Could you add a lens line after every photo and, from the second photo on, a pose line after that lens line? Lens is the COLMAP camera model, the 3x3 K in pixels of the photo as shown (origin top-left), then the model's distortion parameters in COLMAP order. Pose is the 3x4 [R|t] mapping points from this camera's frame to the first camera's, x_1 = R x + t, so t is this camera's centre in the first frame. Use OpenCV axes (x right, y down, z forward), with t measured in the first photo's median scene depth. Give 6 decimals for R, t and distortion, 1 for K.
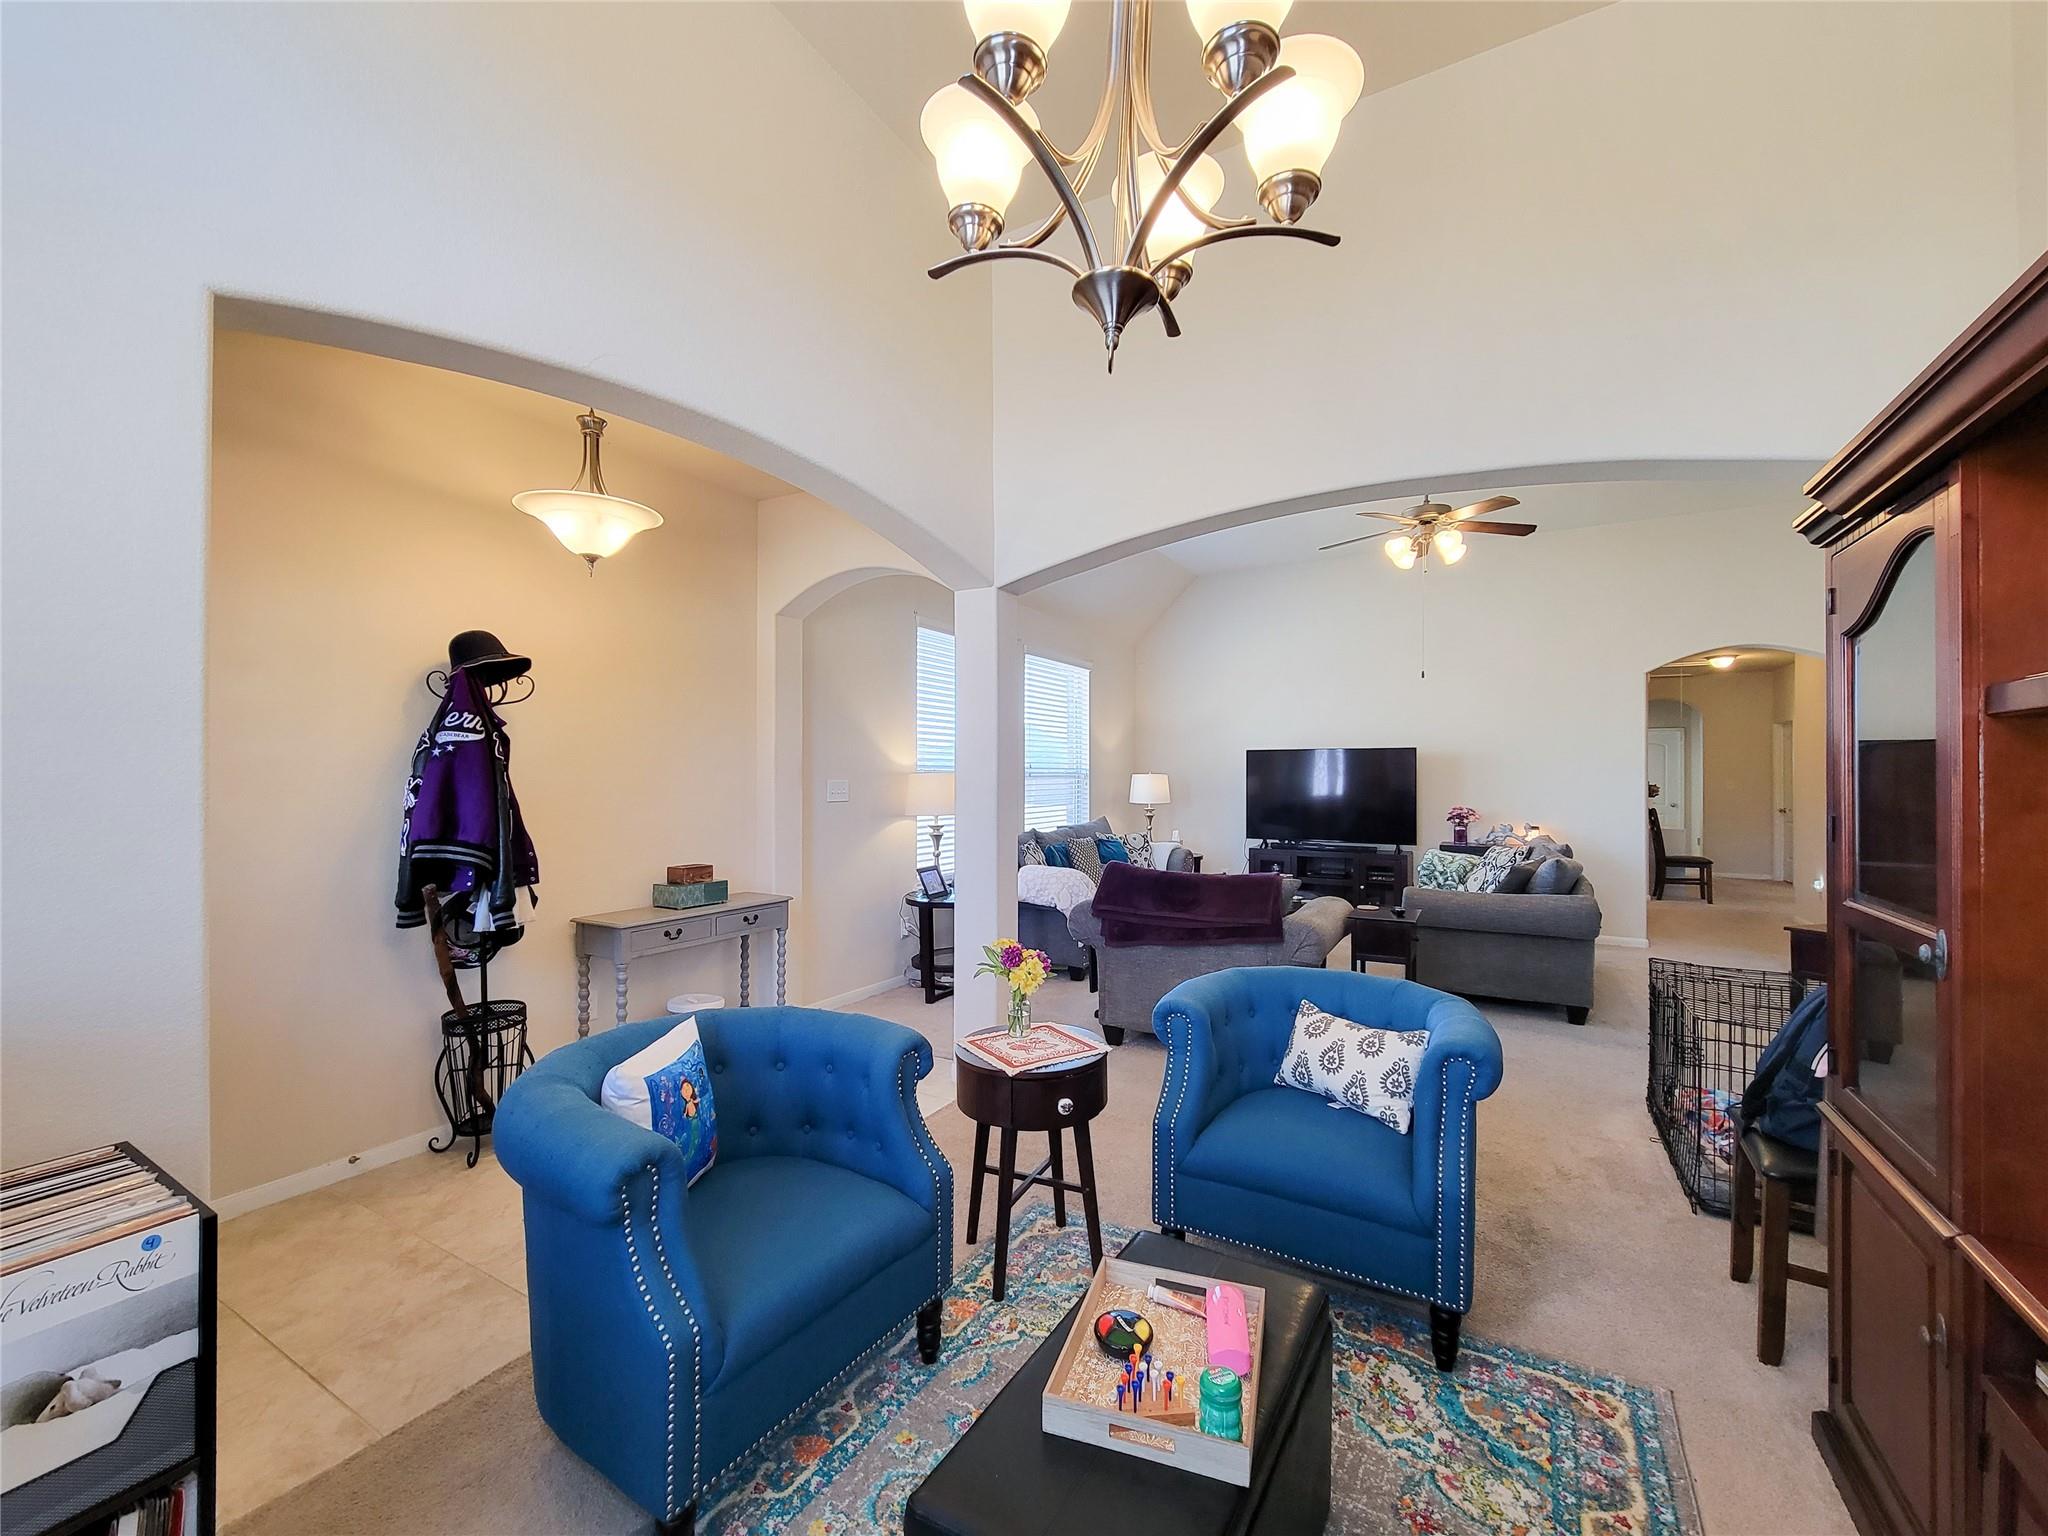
lens RADIAL K [[843.5, 0, 1032.1], [0, 843.5, 771.5], [0, 0, 1]] dist [0.007169, -0.004552]
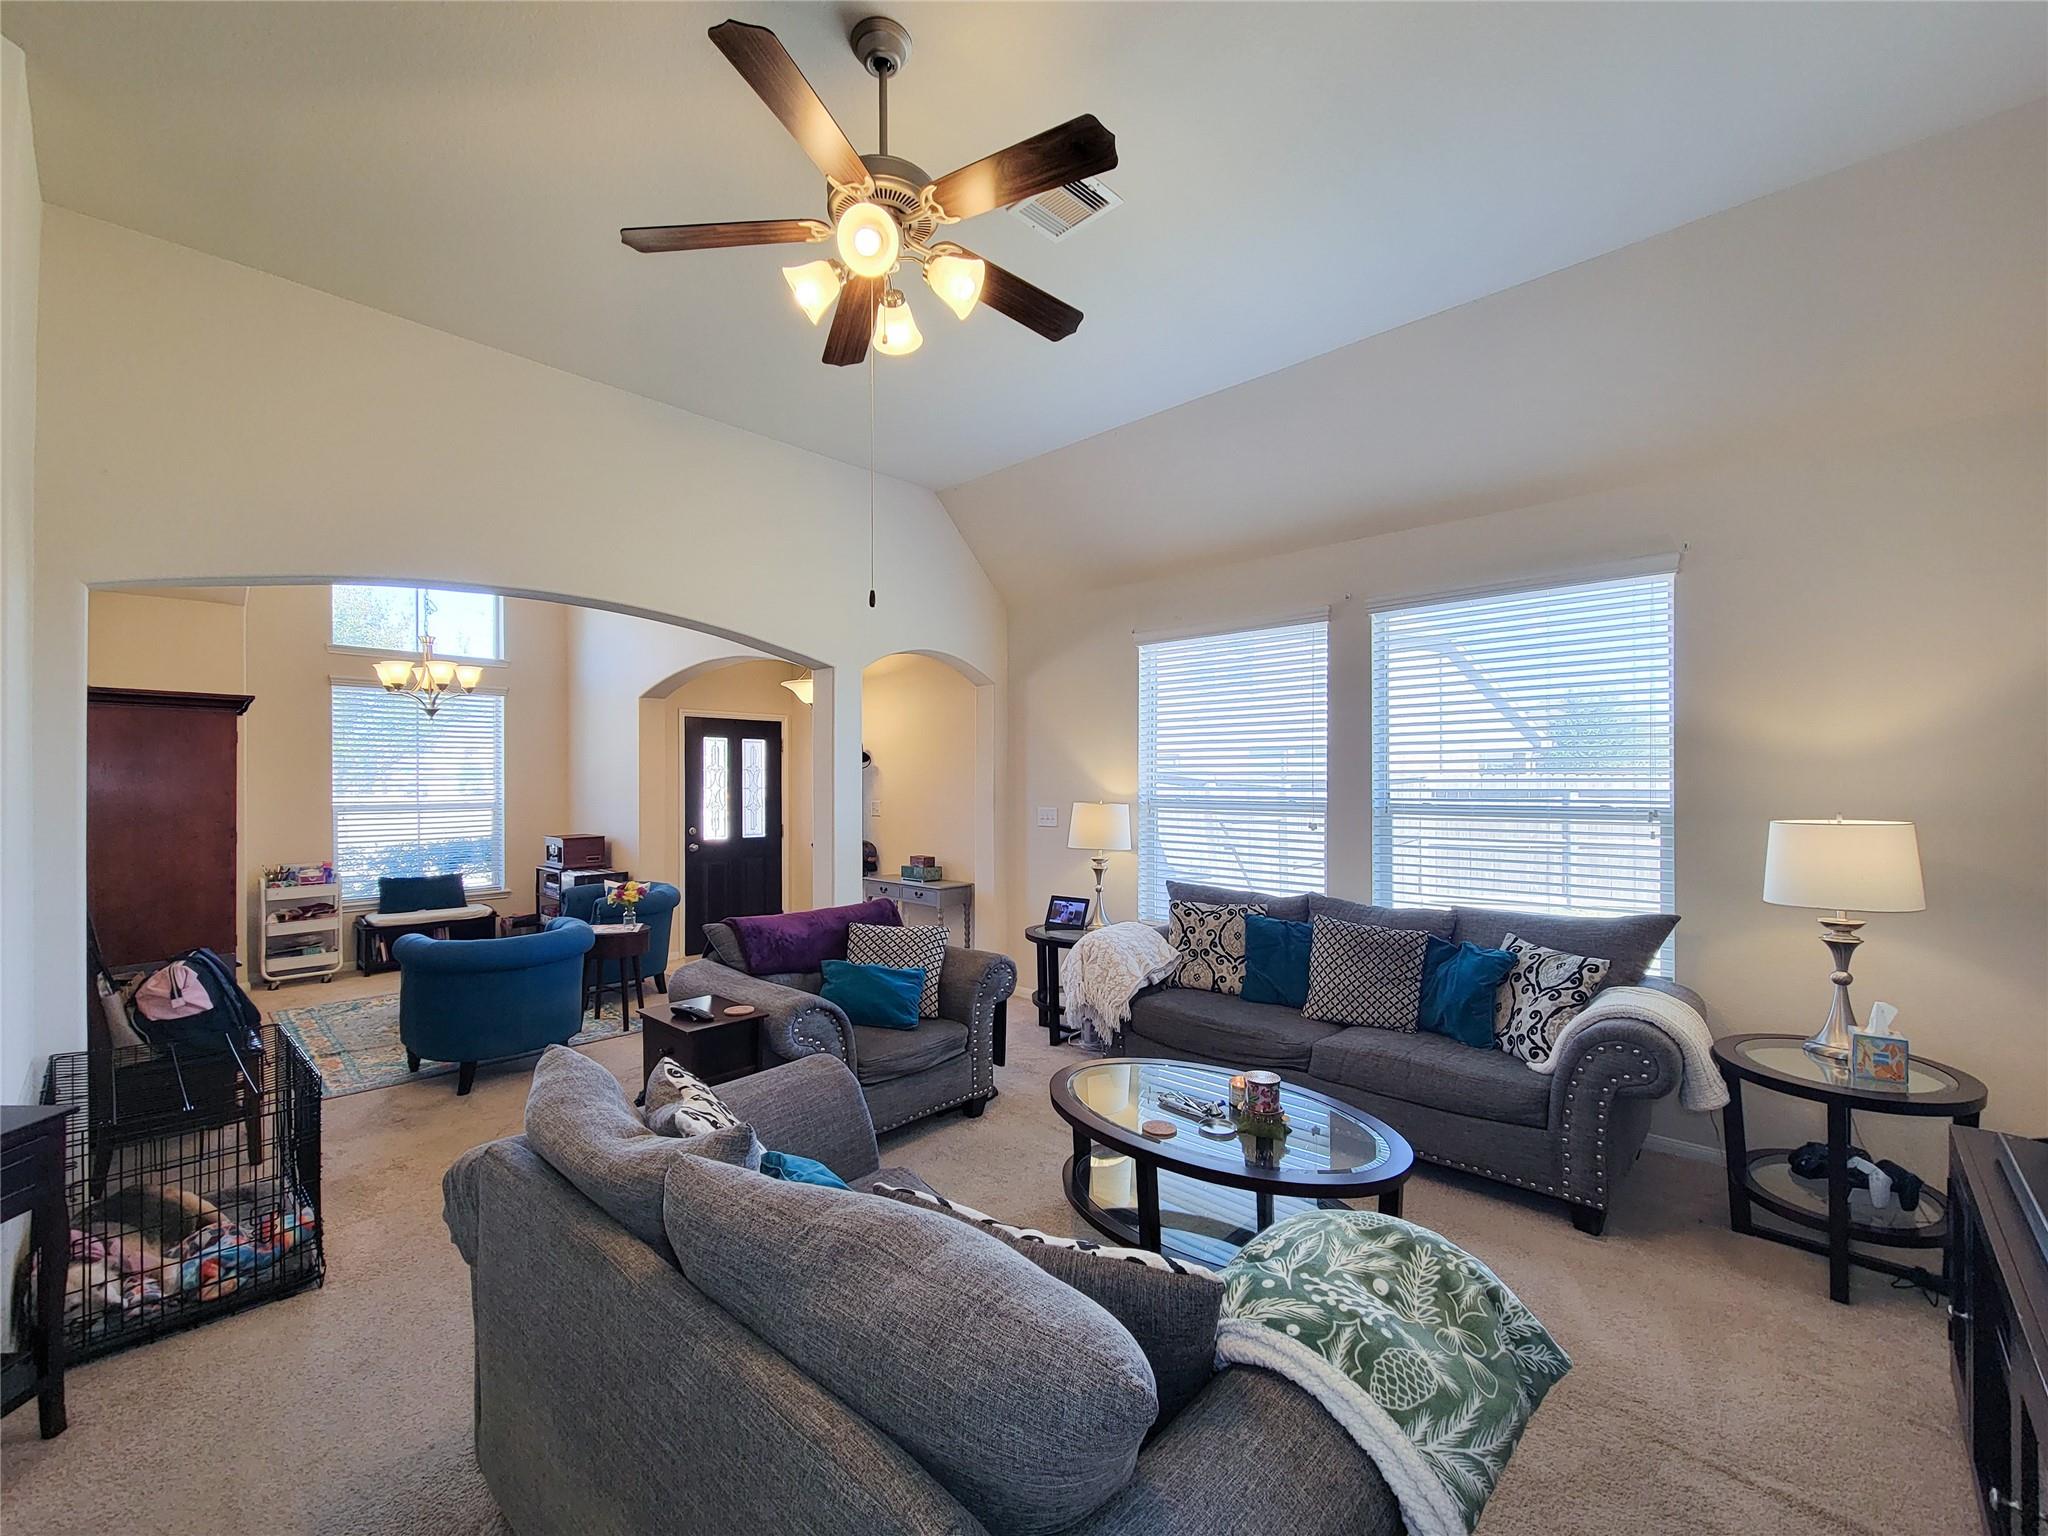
lens RADIAL K [[843.5, 0, 1026.8], [0, 843.5, 774.1], [0, 0, 1]] dist [0.007169, -0.004552]
pose [[-0.239198, -0.012053, -0.970896, 0.837393], [0.004686, 0.999897, -0.013568, -0.018700], [0.970959, -0.007795, -0.239117, 1.160021]]
